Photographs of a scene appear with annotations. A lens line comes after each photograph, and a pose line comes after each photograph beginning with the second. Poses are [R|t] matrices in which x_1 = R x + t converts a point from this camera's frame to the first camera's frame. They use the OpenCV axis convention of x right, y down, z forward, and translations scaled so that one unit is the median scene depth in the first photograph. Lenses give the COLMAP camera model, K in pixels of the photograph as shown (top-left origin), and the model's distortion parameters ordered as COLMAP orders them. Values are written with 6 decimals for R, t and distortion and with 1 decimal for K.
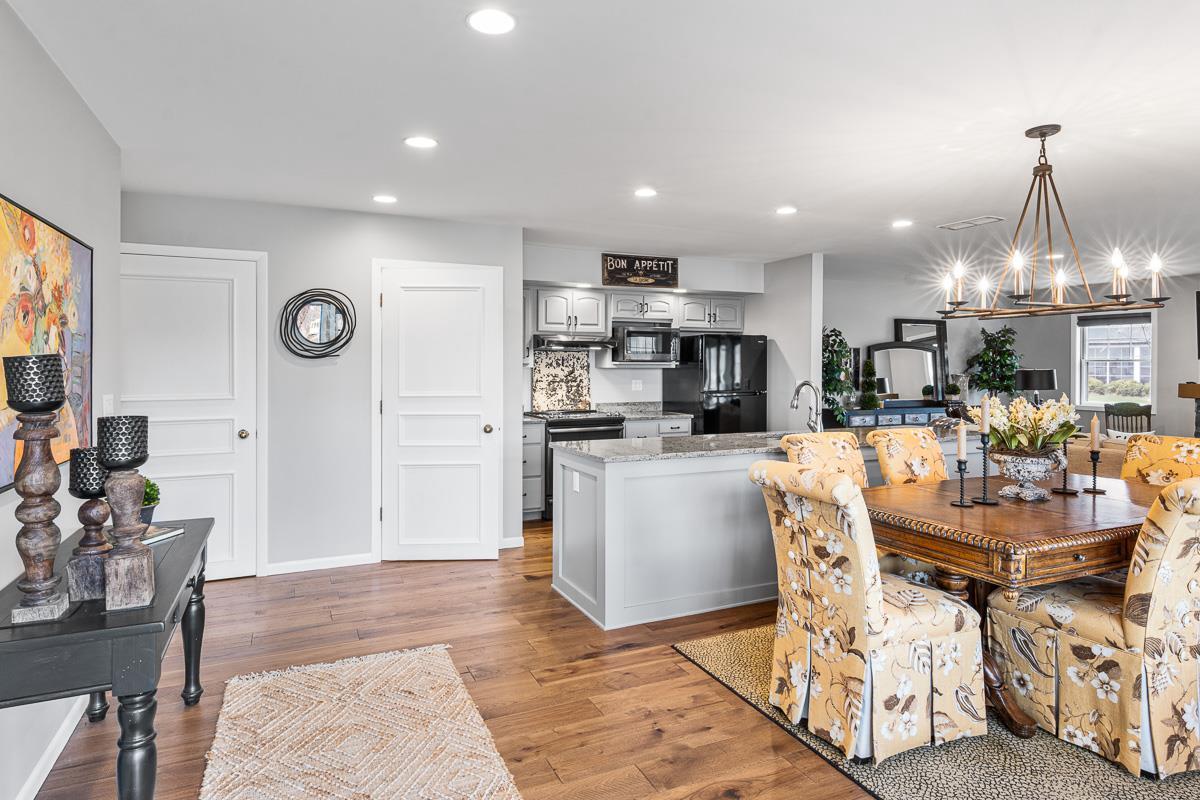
lens RADIAL K [[676.2, 0, 593.3], [0, 676.2, 373.9], [0, 0, 1]] dist [0.005857, -0.005020]
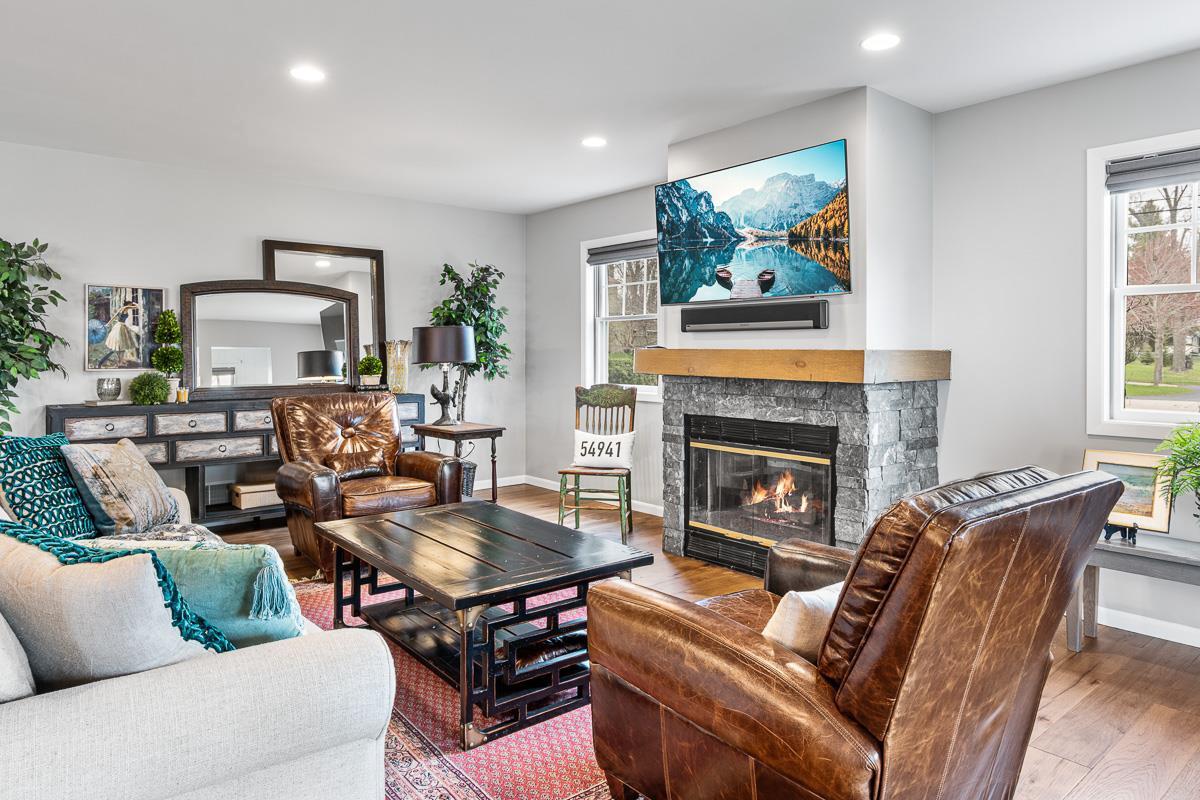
lens RADIAL K [[742.4, 0, 592.5], [0, 742.4, 358.3], [0, 0, 1]] dist [0.008610, -0.000084]
pose [[0.966534, -0.005042, 0.256488, 0.705670], [0.005959, 0.999978, -0.002795, 0.024897], [-0.256469, 0.004230, 0.966543, 0.432647]]
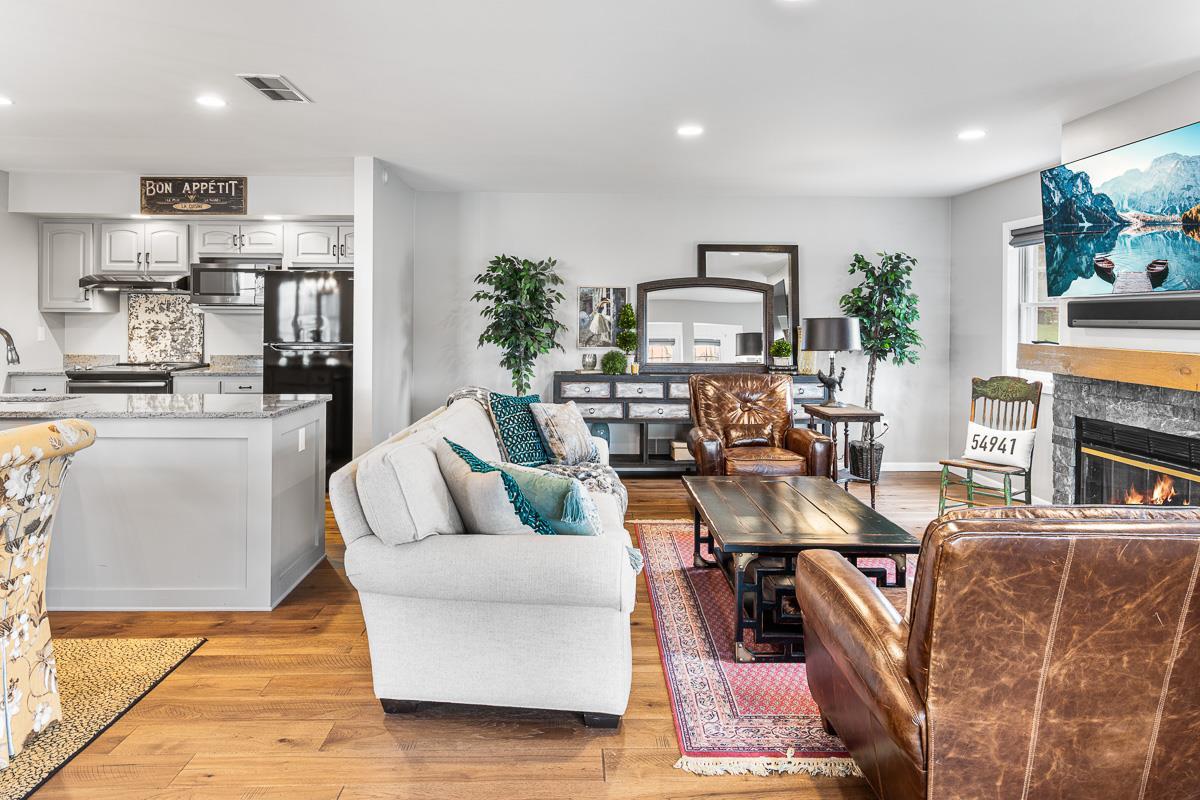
lens RADIAL K [[742.4, 0, 593.4], [0, 742.4, 317.8], [0, 0, 1]] dist [0.008610, -0.000084]
pose [[0.920572, 0.002603, -0.390564, 0.825533], [-0.008348, 0.999880, -0.013012, 0.004693], [0.390484, 0.015239, 0.920484, 0.336490]]
